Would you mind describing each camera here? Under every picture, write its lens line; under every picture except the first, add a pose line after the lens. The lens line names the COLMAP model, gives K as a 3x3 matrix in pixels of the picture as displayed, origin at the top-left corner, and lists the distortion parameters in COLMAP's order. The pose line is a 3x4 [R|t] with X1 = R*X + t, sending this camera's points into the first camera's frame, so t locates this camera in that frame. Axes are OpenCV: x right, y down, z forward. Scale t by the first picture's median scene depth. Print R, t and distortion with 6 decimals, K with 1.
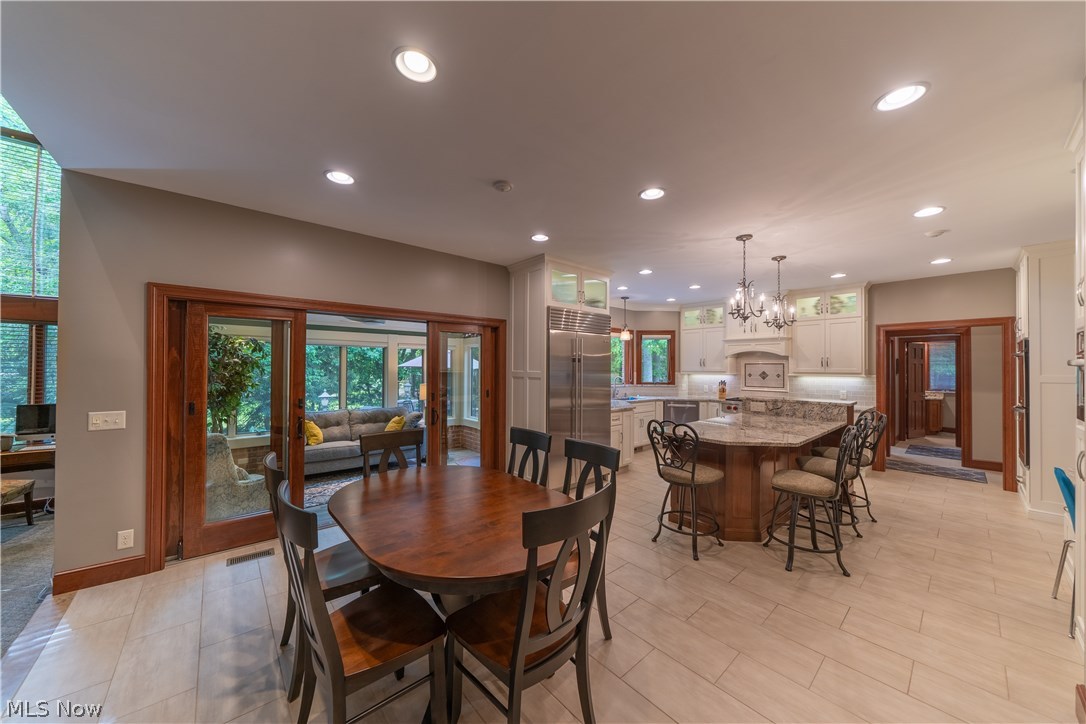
lens RADIAL K [[379.6, 0, 540.0], [0, 379.6, 362.5], [0, 0, 1]] dist [-0.001552, -0.000089]
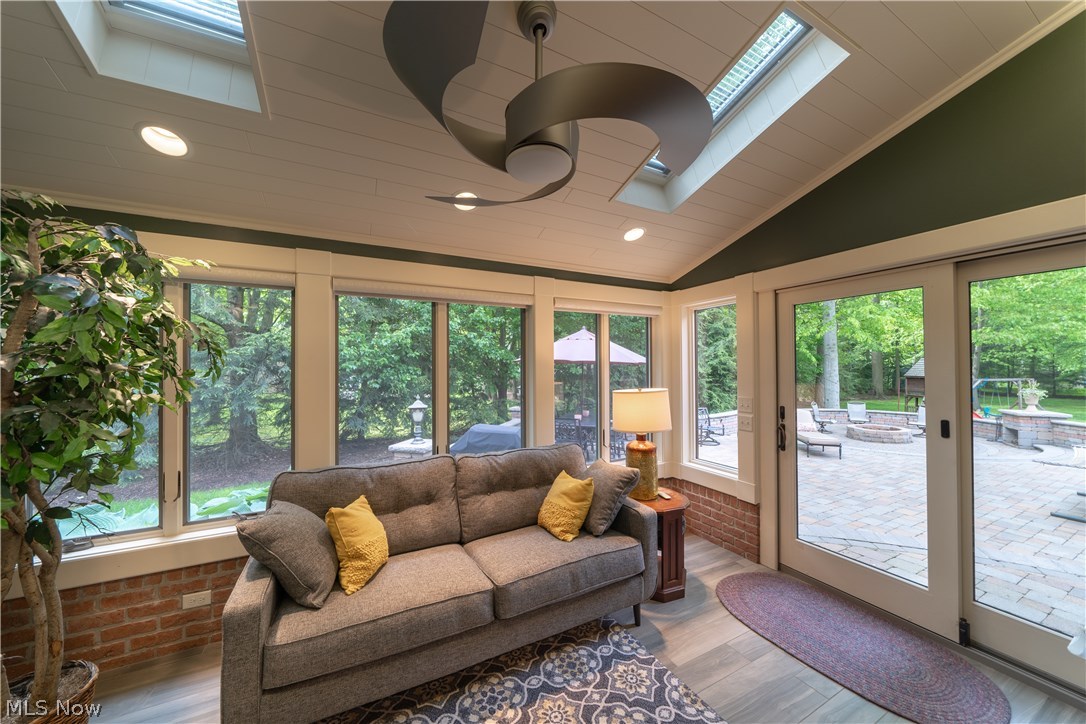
lens RADIAL K [[379.6, 0, 542.7], [0, 379.6, 363.5], [0, 0, 1]] dist [-0.001552, -0.000089]
pose [[0.973642, -0.011834, -0.227774, -0.323198], [0.012428, 0.999922, 0.001175, 0.027160], [0.227742, -0.003975, 0.973713, 0.636920]]
